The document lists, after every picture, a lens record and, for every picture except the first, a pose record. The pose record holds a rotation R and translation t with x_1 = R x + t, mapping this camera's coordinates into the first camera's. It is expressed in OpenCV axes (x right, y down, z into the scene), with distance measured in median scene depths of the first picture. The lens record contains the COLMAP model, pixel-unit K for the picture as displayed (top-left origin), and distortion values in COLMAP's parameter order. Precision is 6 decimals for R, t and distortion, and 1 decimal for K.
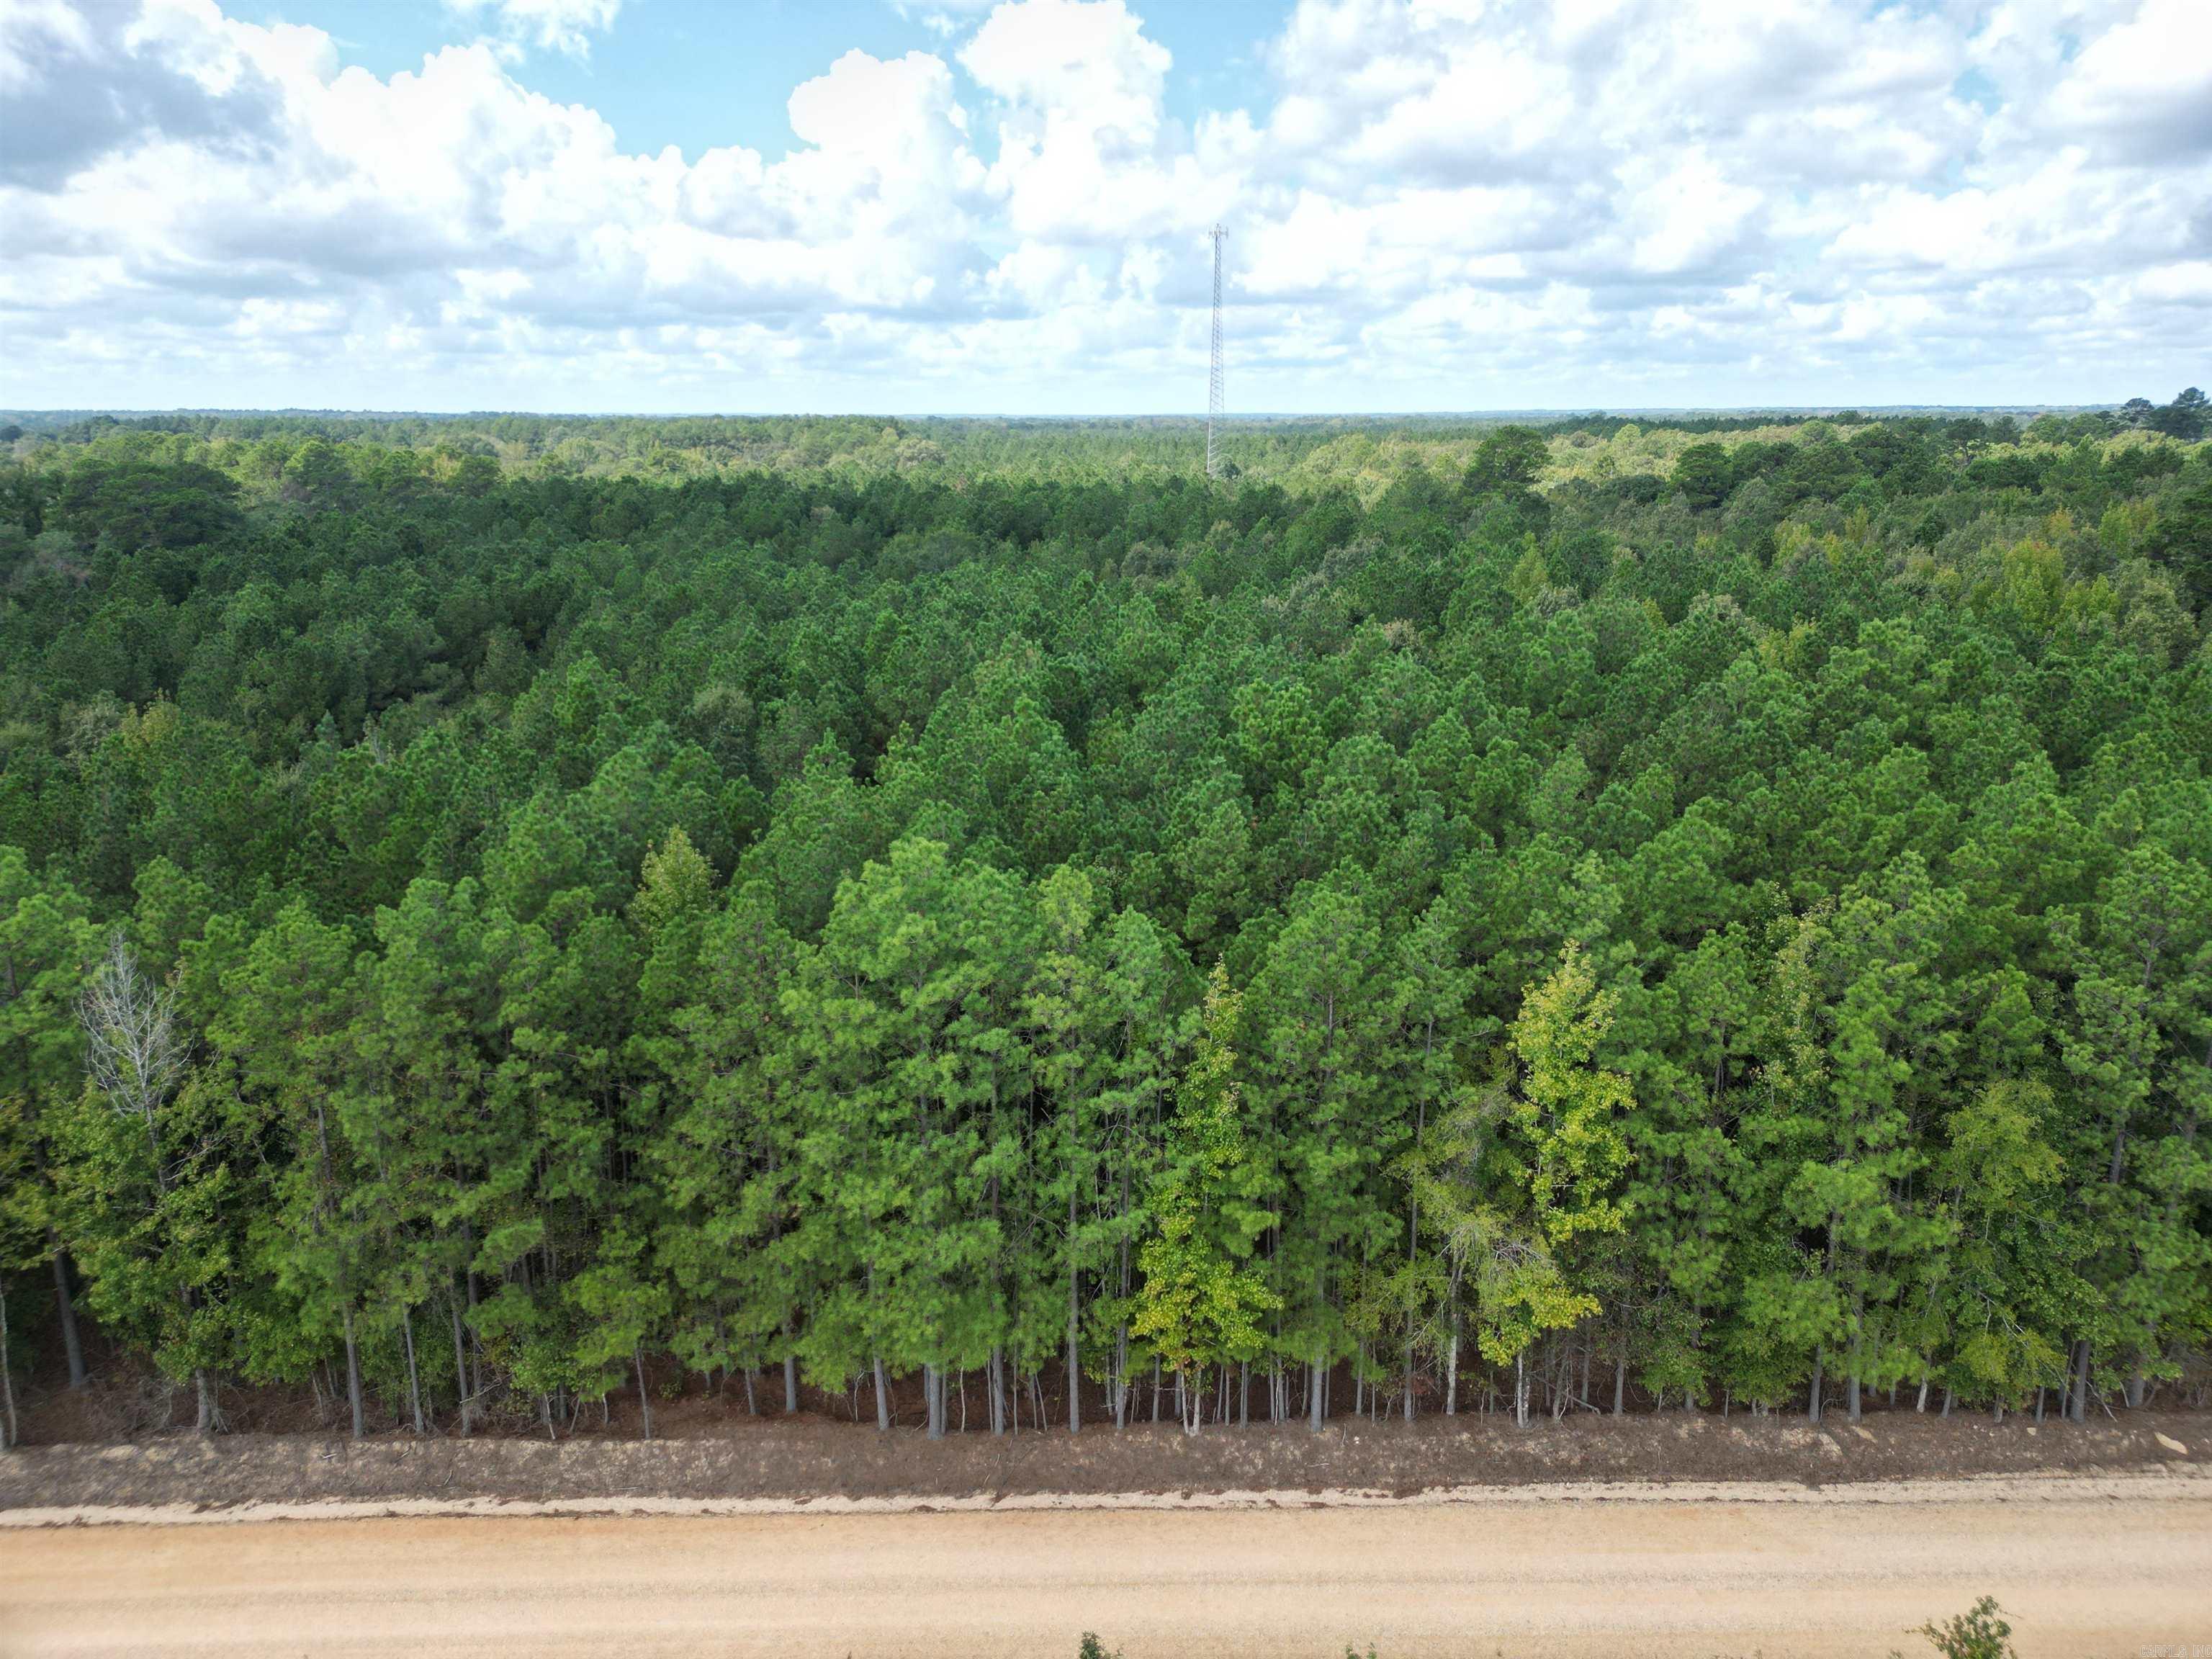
lens RADIAL K [[1541.0, 0, 1100.6], [0, 1541.0, 830.1], [0, 0, 1]] dist [0.053873, -0.037001]
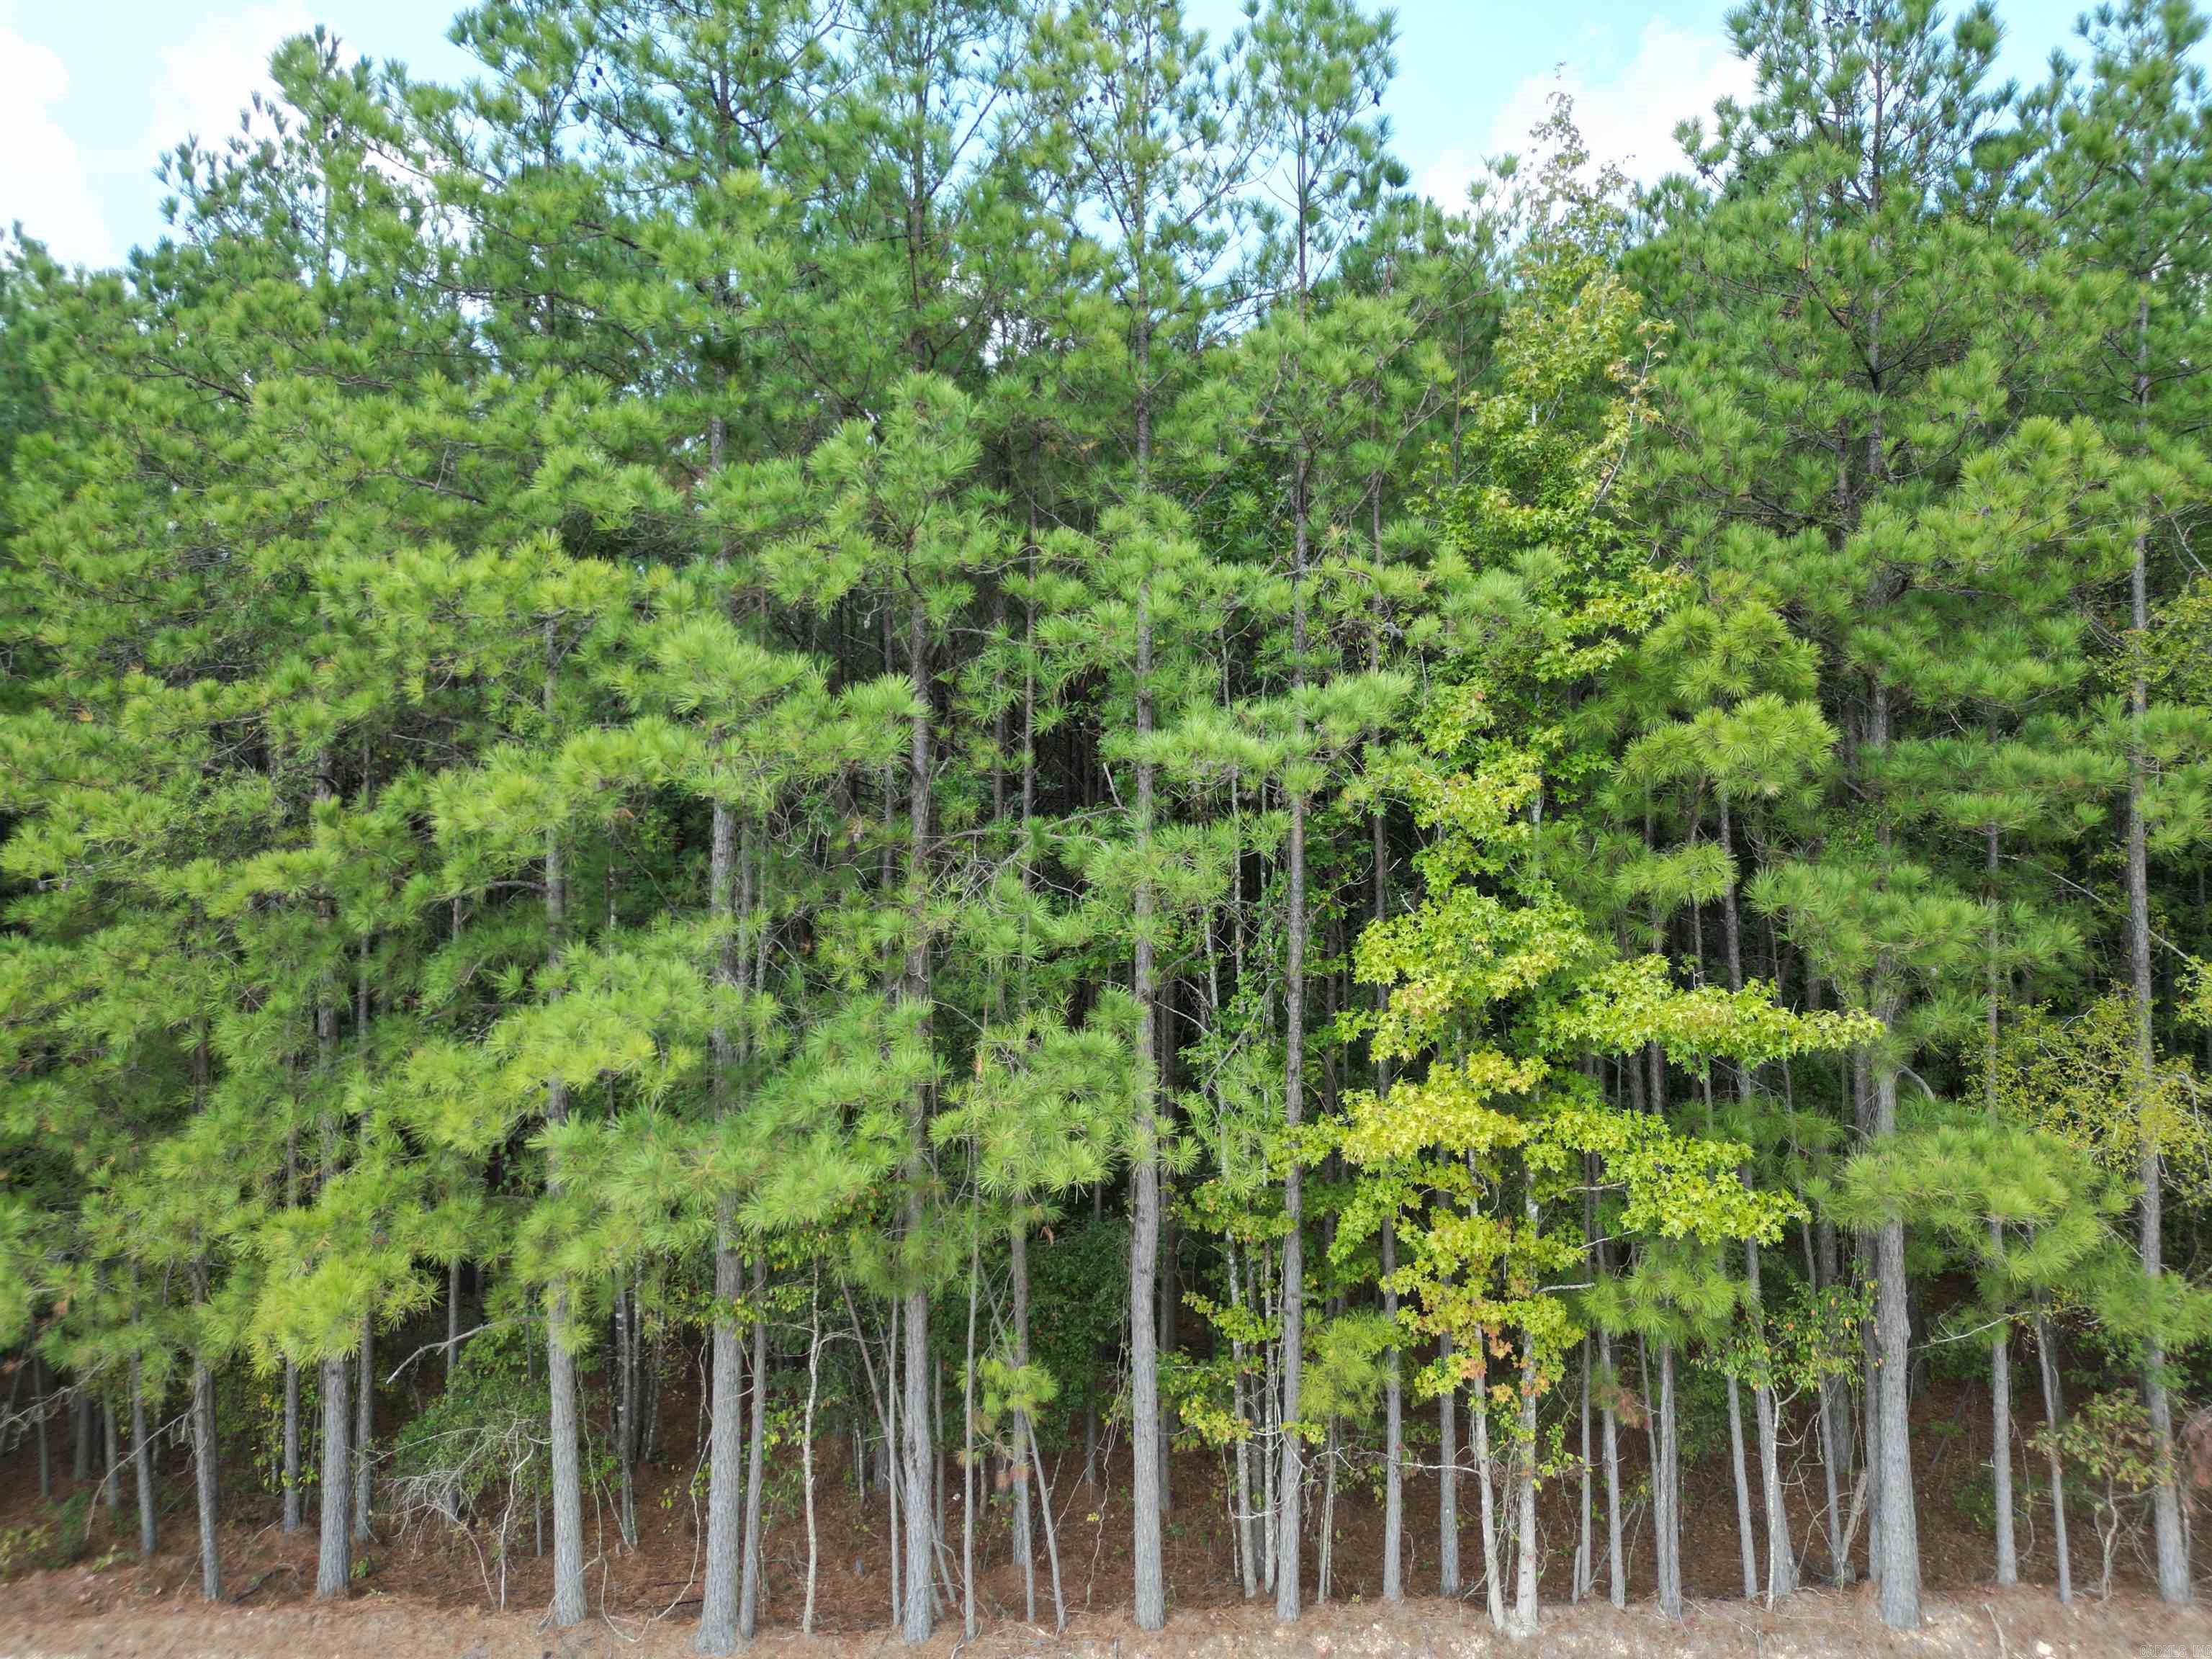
lens RADIAL K [[1541.0, 0, 1123.9], [0, 1541.0, 833.1], [0, 0, 1]] dist [0.053873, -0.037001]
pose [[0.999967, -0.003257, -0.007489, -0.019129], [0.000646, 0.945708, -0.325018, 0.338756], [0.008141, 0.325002, 0.945678, 0.642875]]
